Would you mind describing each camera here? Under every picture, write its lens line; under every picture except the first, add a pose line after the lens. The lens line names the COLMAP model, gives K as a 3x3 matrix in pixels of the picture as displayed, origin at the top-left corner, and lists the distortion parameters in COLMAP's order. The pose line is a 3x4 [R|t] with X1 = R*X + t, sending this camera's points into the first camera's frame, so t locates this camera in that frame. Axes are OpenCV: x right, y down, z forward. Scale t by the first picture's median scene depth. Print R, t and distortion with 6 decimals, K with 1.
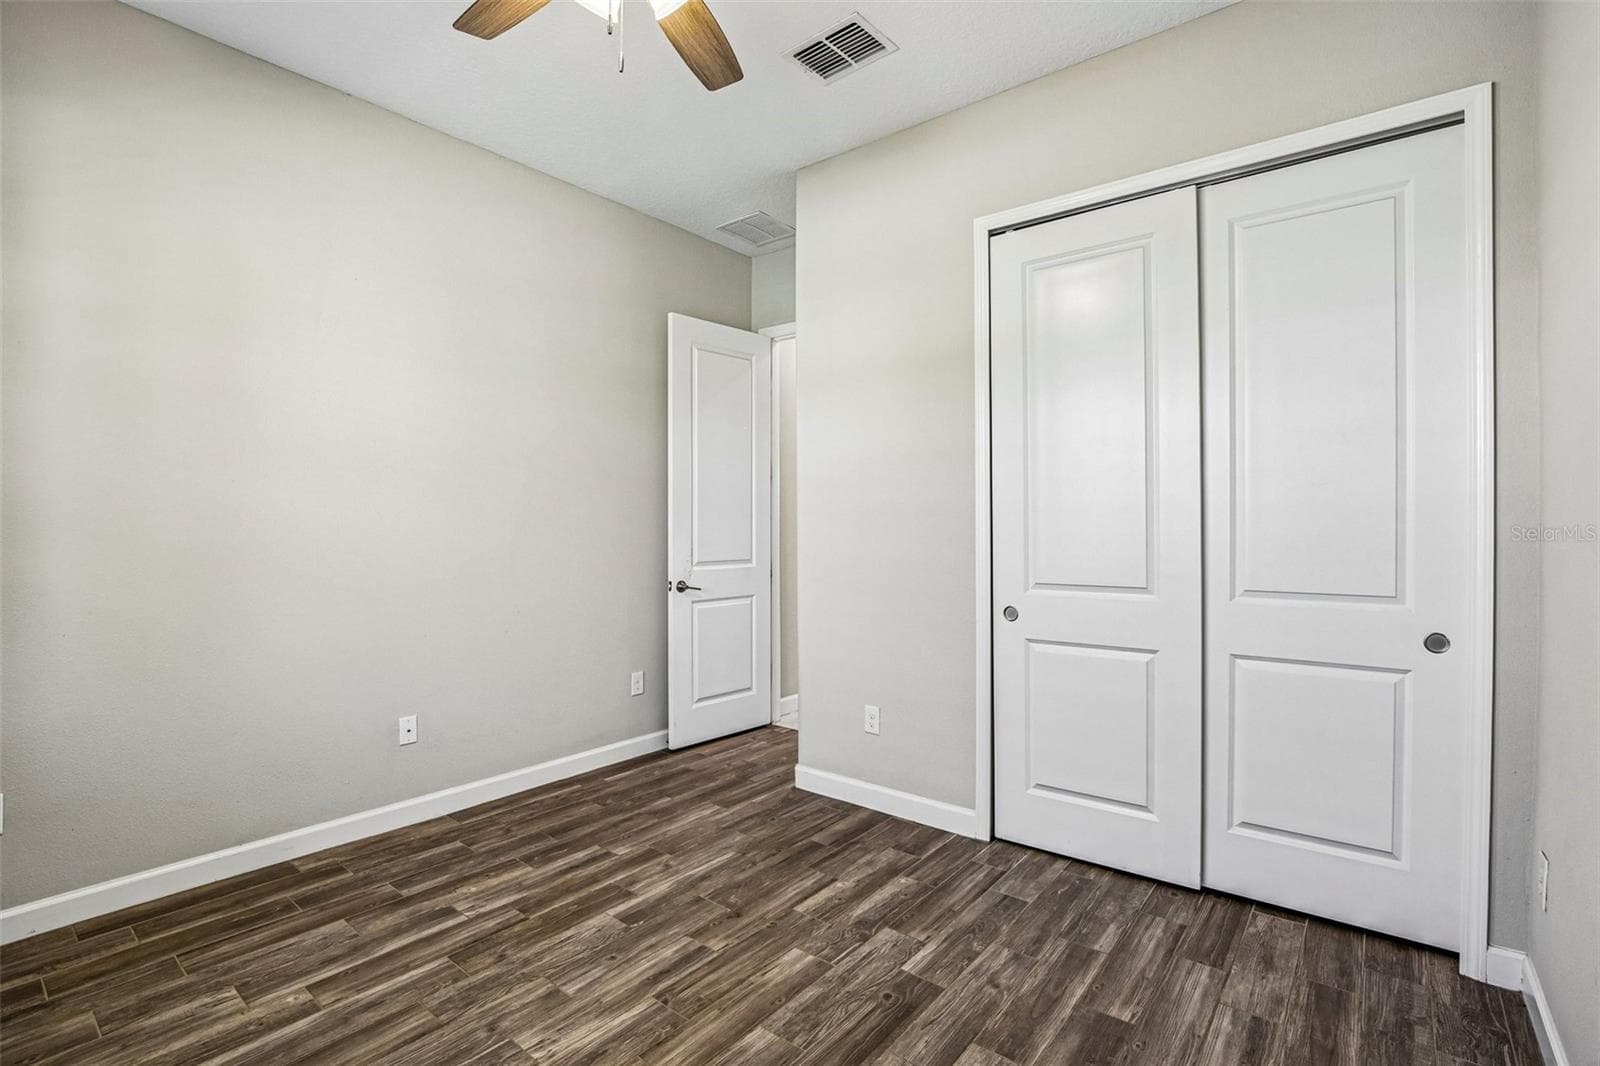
lens RADIAL K [[732.6, 0, 800.7], [0, 732.6, 532.0], [0, 0, 1]] dist [-0.001264, -0.000133]
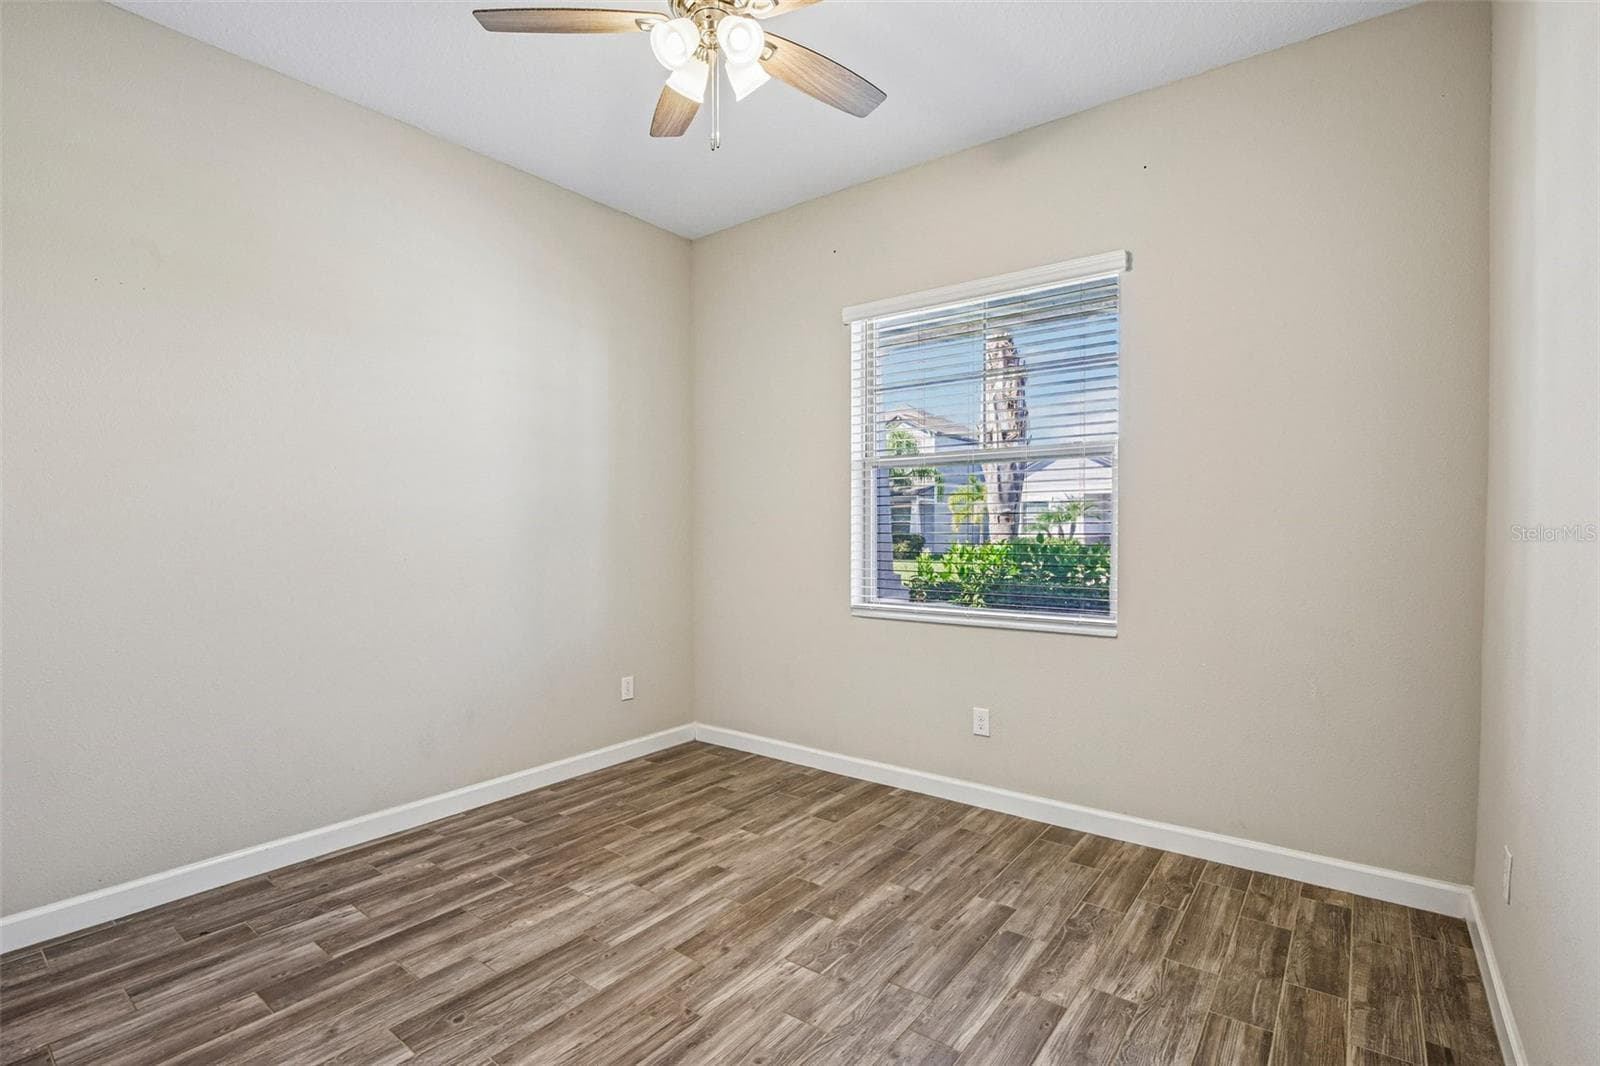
lens RADIAL K [[732.6, 0, 799.8], [0, 732.6, 533.3], [0, 0, 1]] dist [-0.001264, -0.000133]
pose [[-0.999601, 0.010874, -0.026059, -0.320575], [0.010453, 0.999813, 0.016249, -0.020056], [0.026231, 0.015970, -0.999528, 2.007018]]
